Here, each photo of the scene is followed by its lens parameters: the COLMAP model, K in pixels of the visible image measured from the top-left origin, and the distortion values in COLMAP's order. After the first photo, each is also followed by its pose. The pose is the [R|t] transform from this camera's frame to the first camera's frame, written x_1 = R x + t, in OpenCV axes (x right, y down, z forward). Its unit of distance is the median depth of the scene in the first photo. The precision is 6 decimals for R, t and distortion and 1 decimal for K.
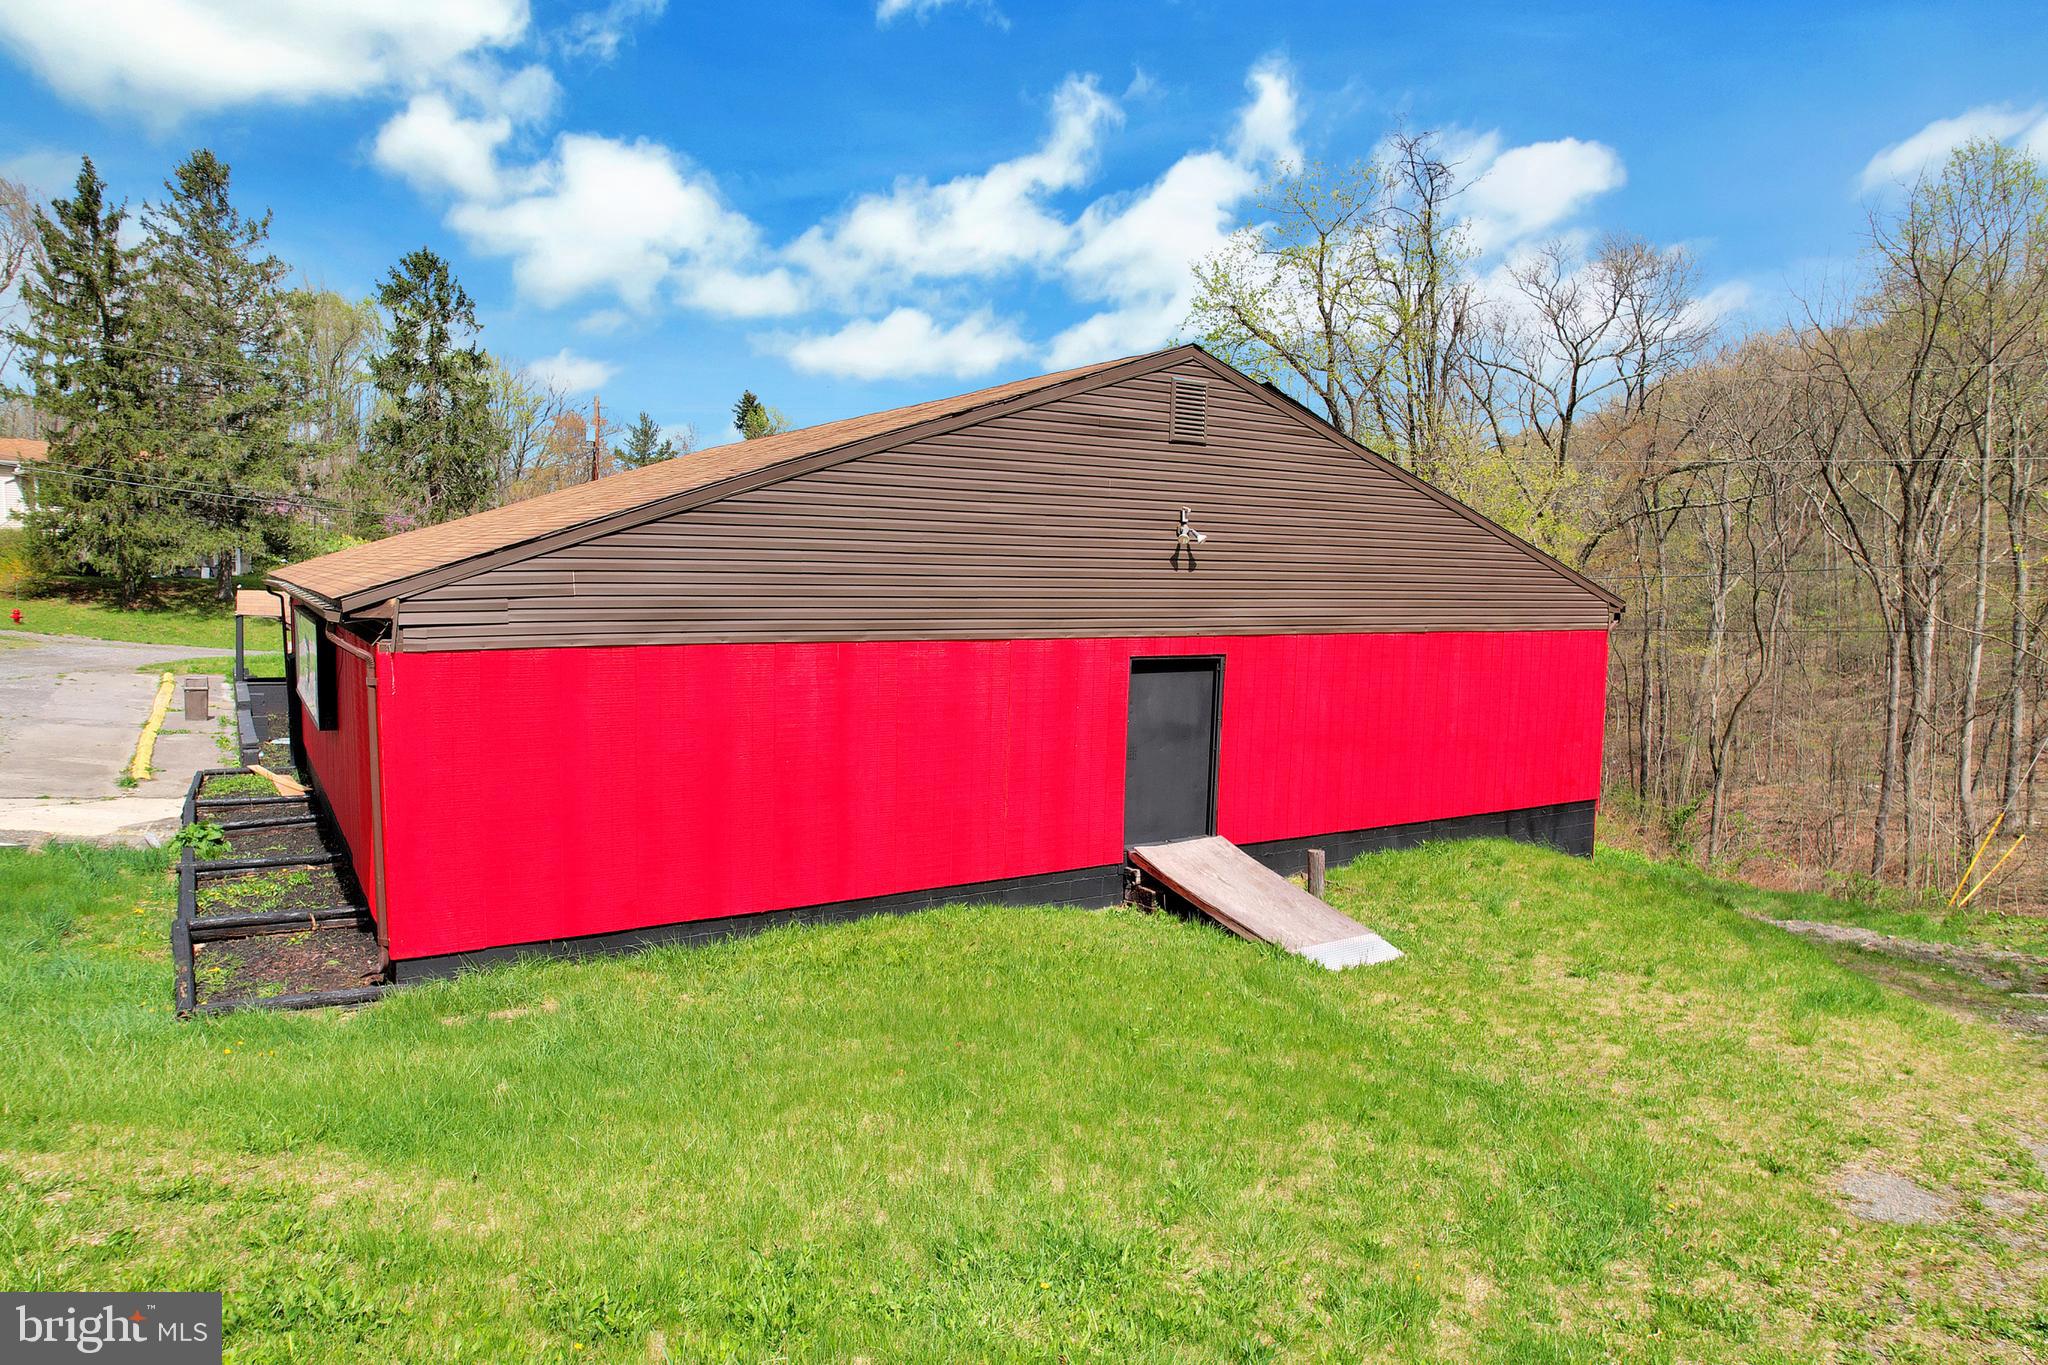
lens RADIAL K [[1300.6, 0, 1031.9], [0, 1300.6, 687.6], [0, 0, 1]] dist [-0.079866, 0.075306]
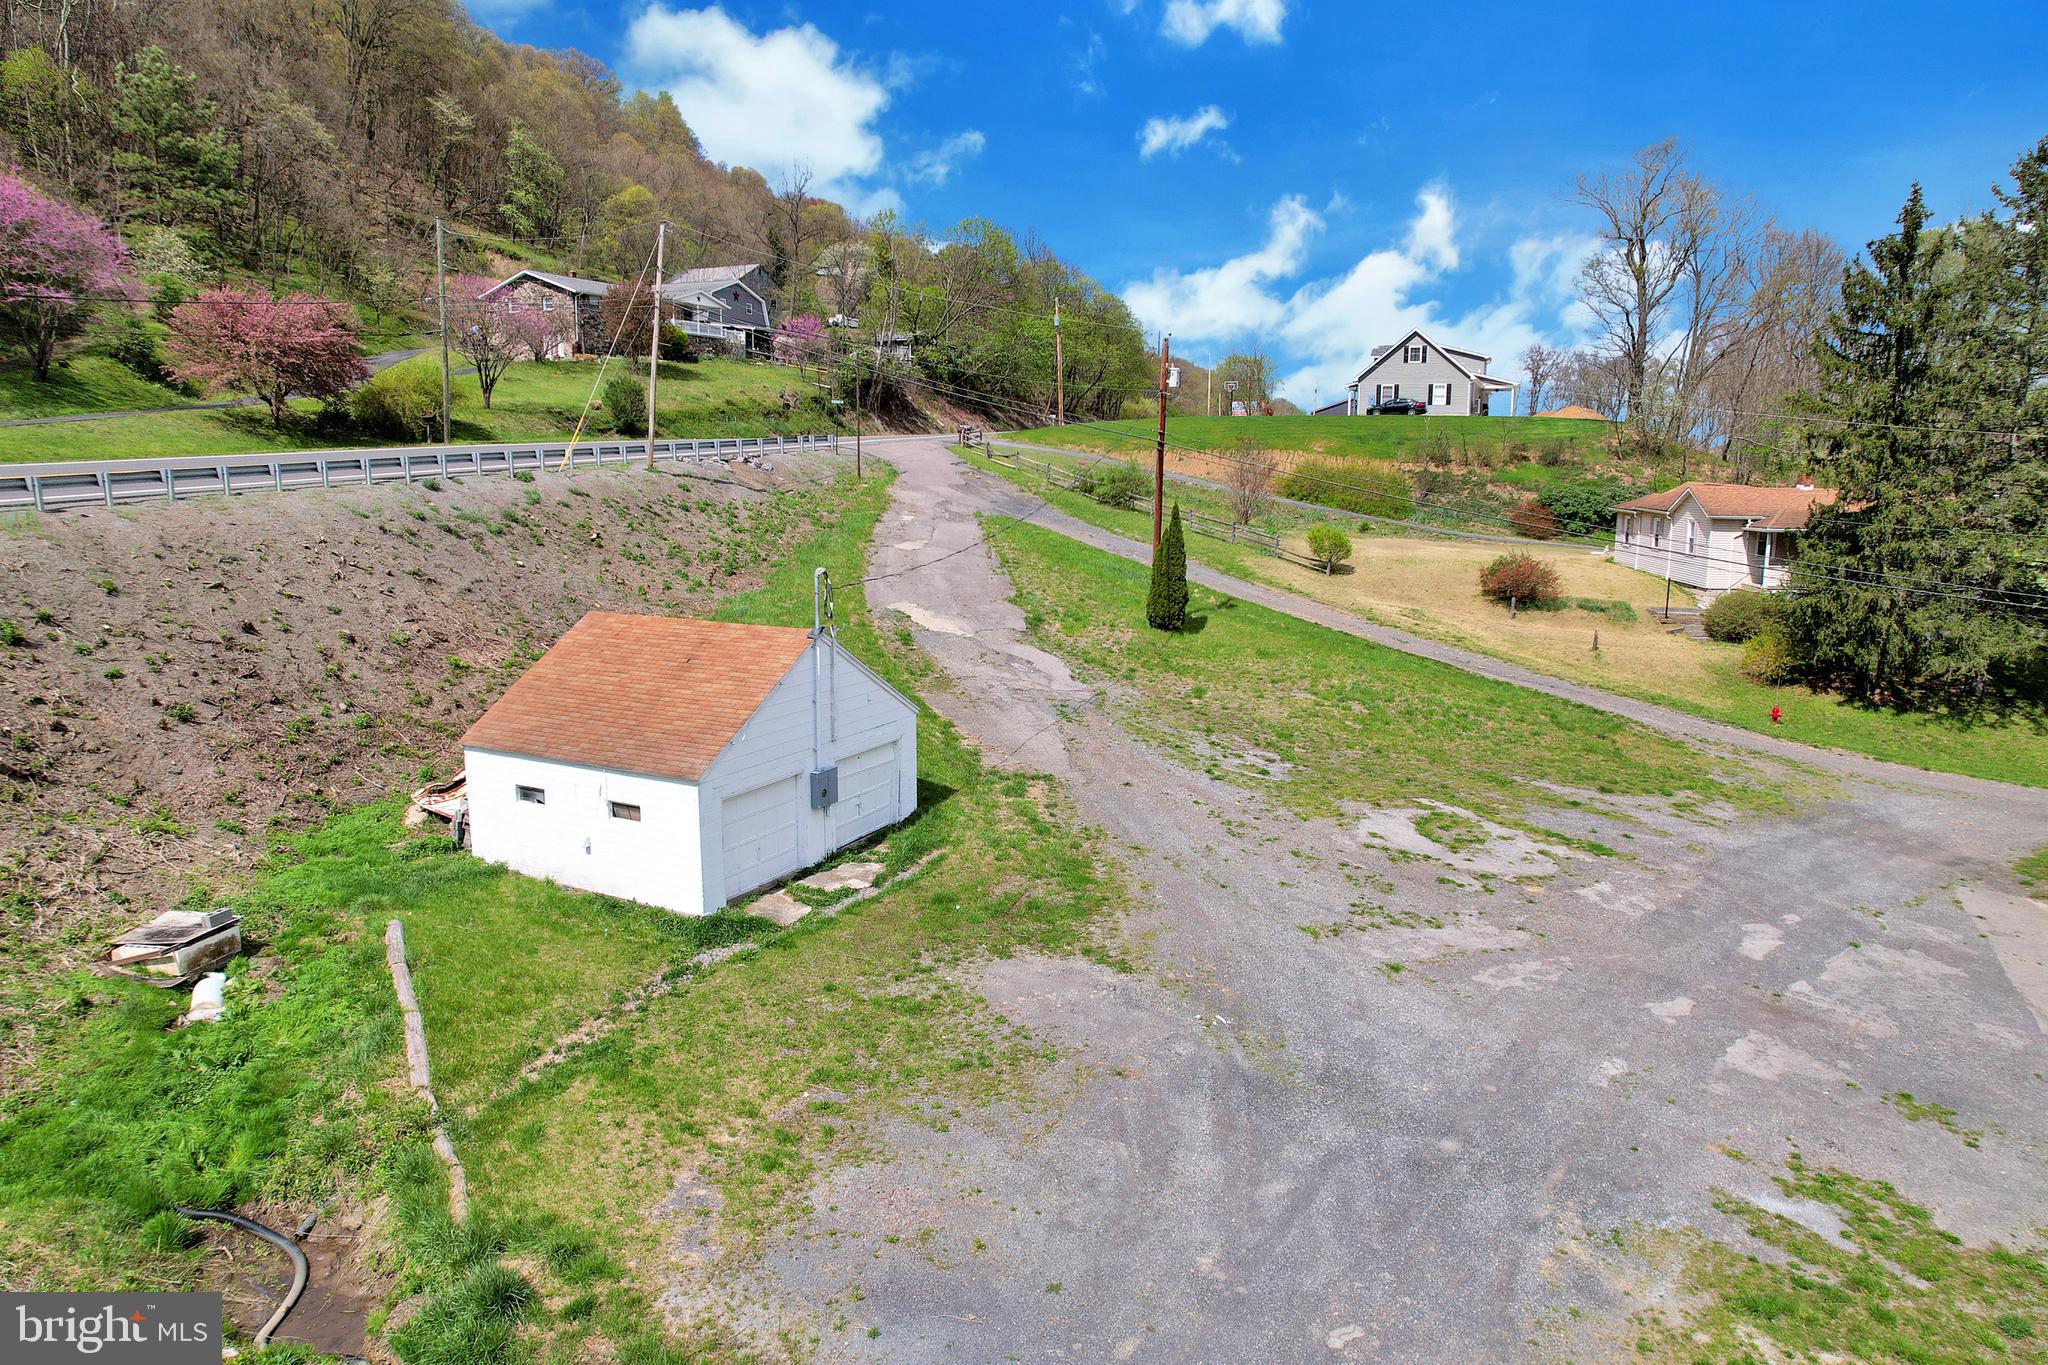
lens RADIAL K [[1309.1, 0, 1031.5], [0, 1309.1, 677.6], [0, 0, 1]] dist [-0.078727, 0.072515]
pose [[0.517228, 0.129044, -0.846063, -0.267521], [-0.070193, 0.991633, 0.108336, -0.134904], [0.852964, 0.003354, 0.521958, 0.045049]]
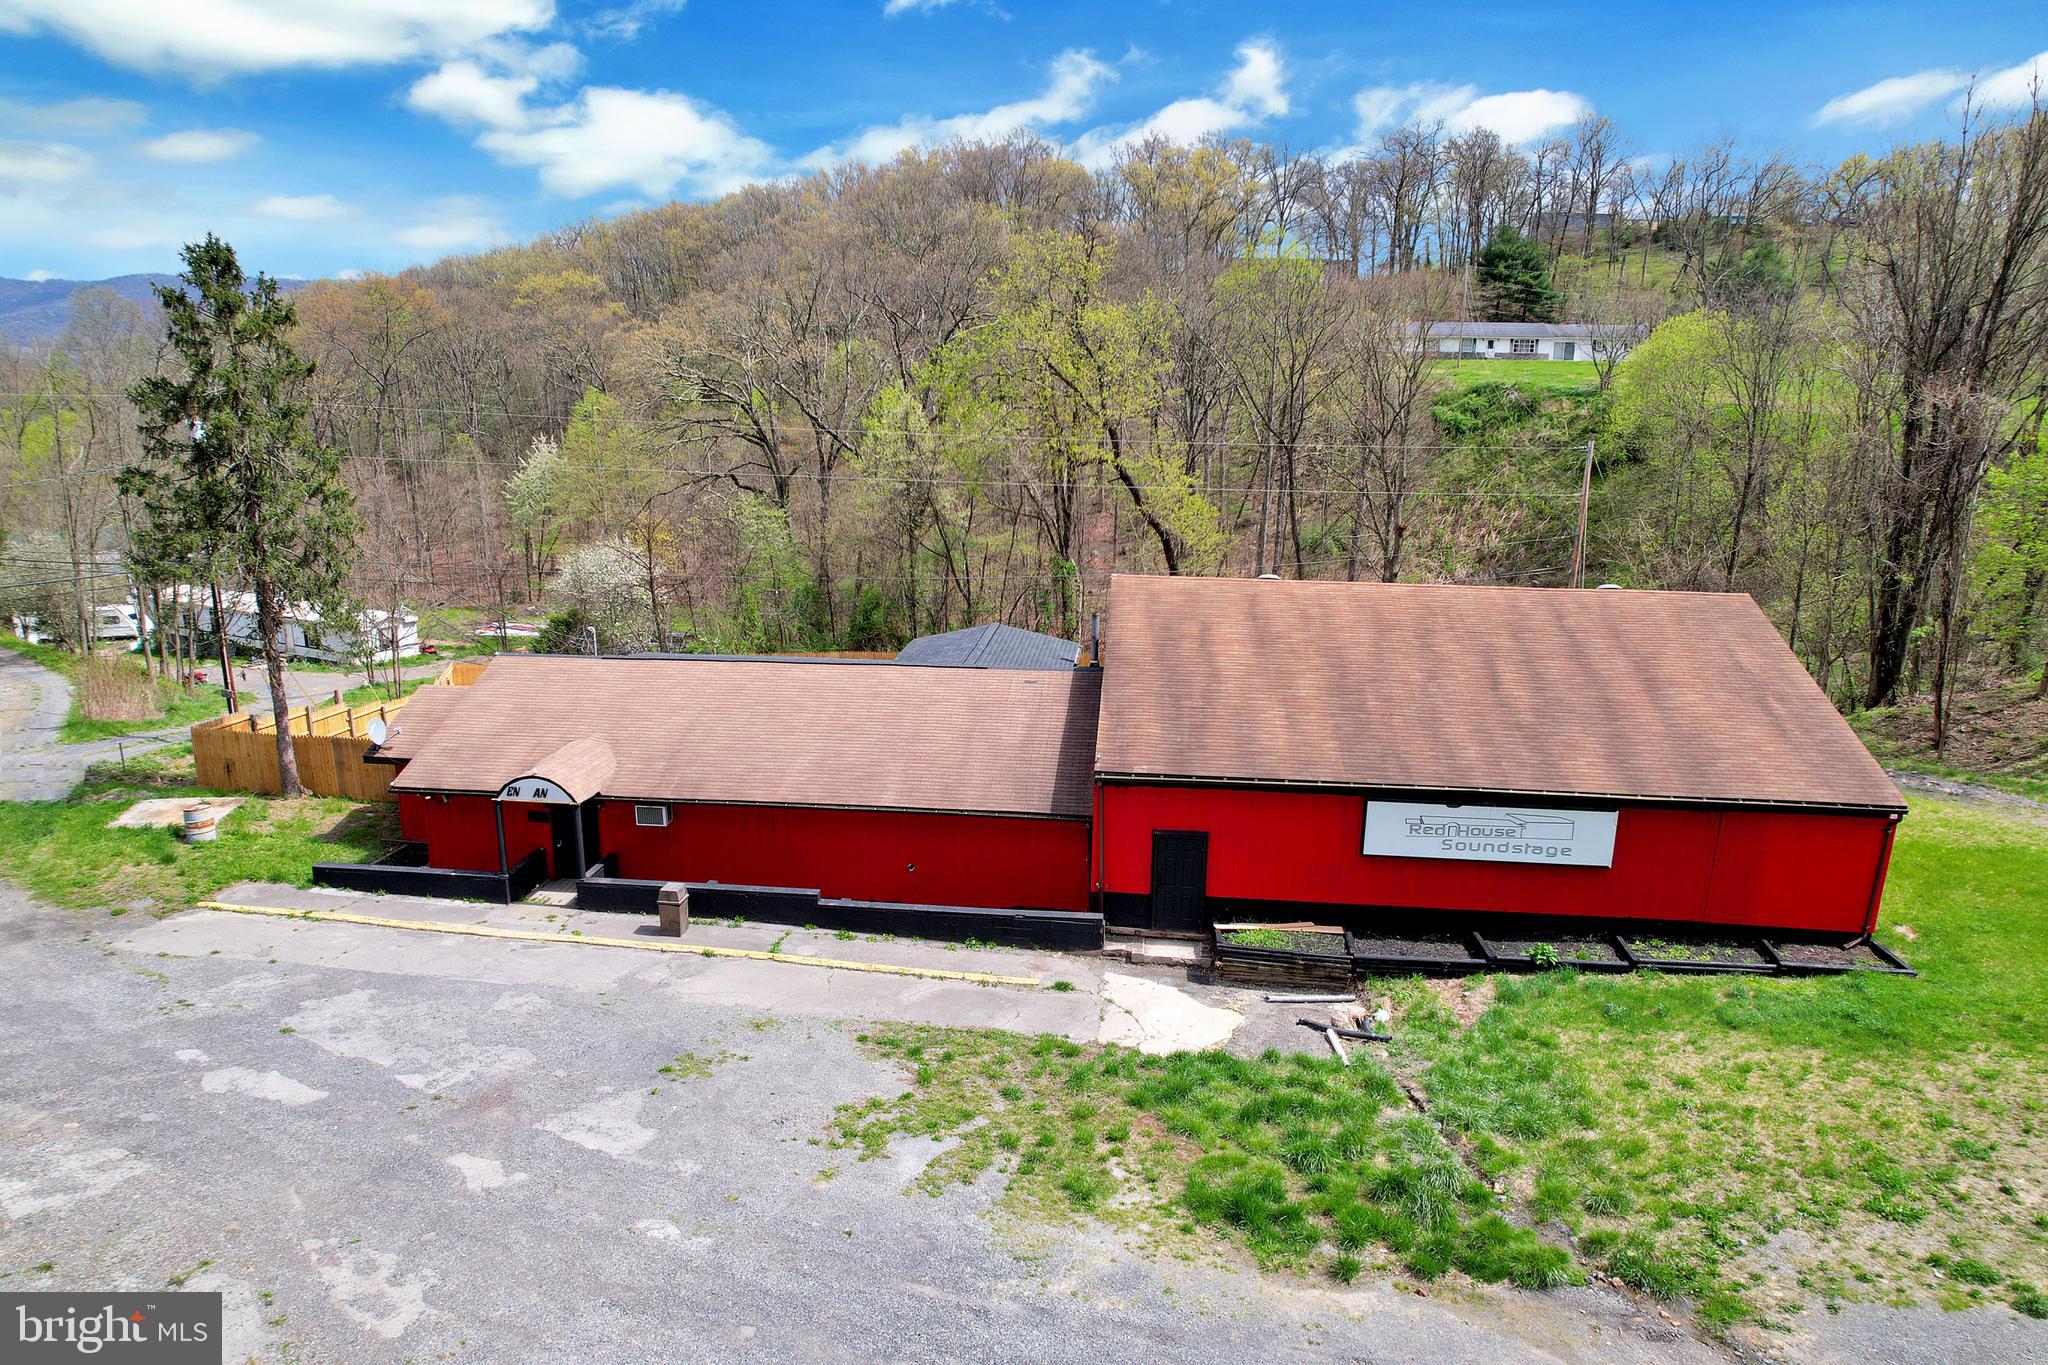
lens RADIAL K [[1309.1, 0, 1031.5], [0, 1309.1, 677.6], [0, 0, 1]] dist [-0.078727, 0.072515]
pose [[0.621533, -0.195824, 0.758518, -0.657154], [0.069642, 0.978232, 0.195482, -0.175318], [-0.780286, -0.068674, 0.621641, 0.146230]]
